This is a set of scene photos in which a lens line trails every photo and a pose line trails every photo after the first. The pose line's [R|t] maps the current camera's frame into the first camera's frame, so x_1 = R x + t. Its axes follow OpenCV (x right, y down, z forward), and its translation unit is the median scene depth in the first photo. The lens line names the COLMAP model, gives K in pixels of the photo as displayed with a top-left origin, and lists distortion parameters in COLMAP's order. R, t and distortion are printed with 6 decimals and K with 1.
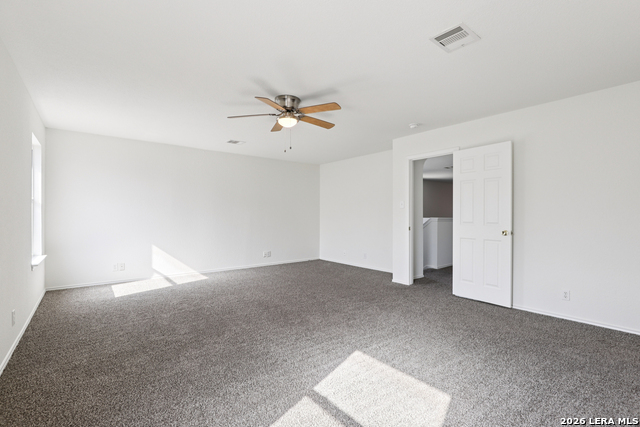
lens RADIAL K [[294.0, 0, 323.3], [0, 294.0, 216.8], [0, 0, 1]] dist [-0.016502, 0.002609]
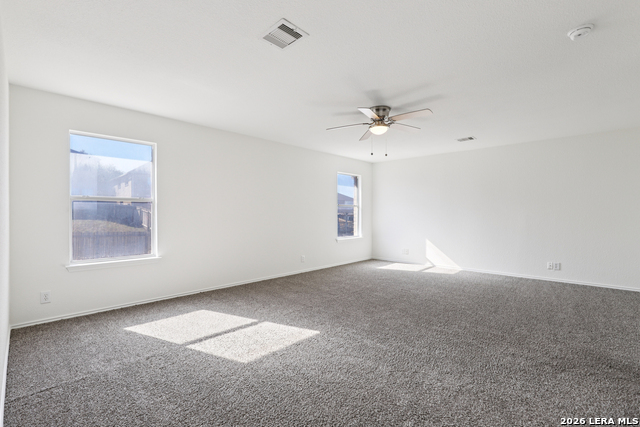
lens RADIAL K [[294.0, 0, 325.5], [0, 294.0, 213.4], [0, 0, 1]] dist [-0.016502, 0.002609]
pose [[0.129359, -0.009573, -0.991552, 0.736054], [-0.001559, 0.999950, -0.009857, 0.000316], [0.991597, 0.002821, 0.129338, 0.501962]]
